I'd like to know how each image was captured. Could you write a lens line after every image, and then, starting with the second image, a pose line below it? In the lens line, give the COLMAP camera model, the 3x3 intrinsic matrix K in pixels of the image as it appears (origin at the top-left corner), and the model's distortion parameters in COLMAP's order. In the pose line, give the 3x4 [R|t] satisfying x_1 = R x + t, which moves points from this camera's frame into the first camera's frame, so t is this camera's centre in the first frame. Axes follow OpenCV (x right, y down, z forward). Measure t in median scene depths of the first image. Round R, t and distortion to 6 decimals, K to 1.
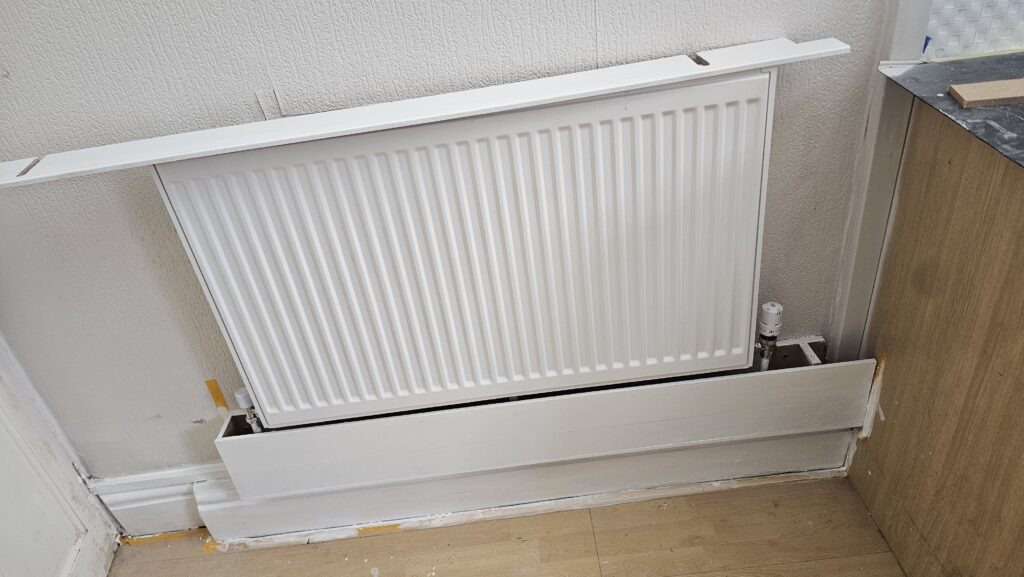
lens RADIAL K [[703.2, 0, 510.2], [0, 703.2, 294.2], [0, 0, 1]] dist [0.032644, -0.014862]
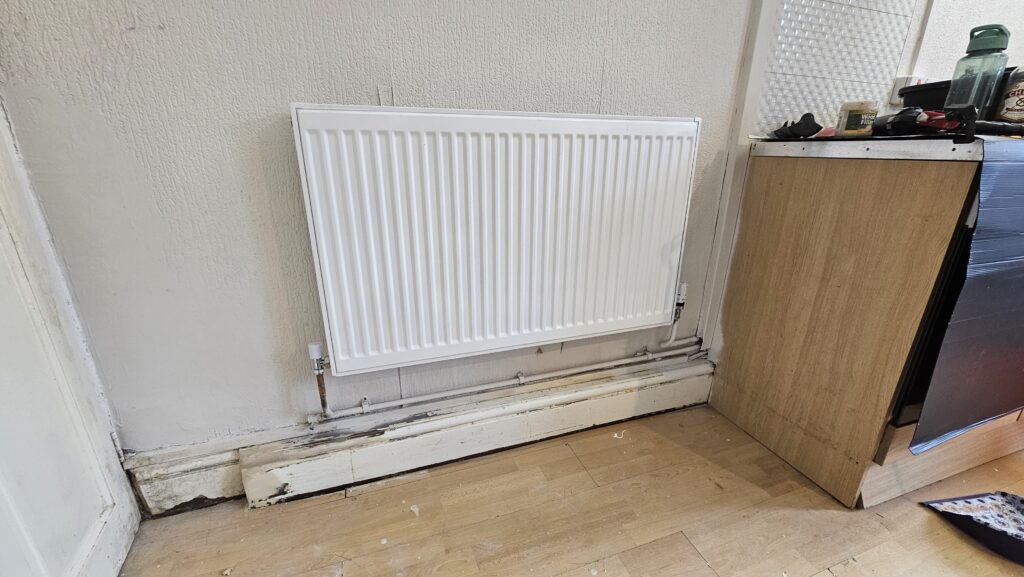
lens RADIAL K [[418.2, 0, 521.2], [0, 418.2, 295.5], [0, 0, 1]] dist [0.001636, 0.000974]
pose [[0.945185, 0.027687, 0.325360, -0.294414], [0.058520, 0.965905, -0.252198, 0.265327], [-0.321250, 0.257414, 0.911338, 0.240950]]
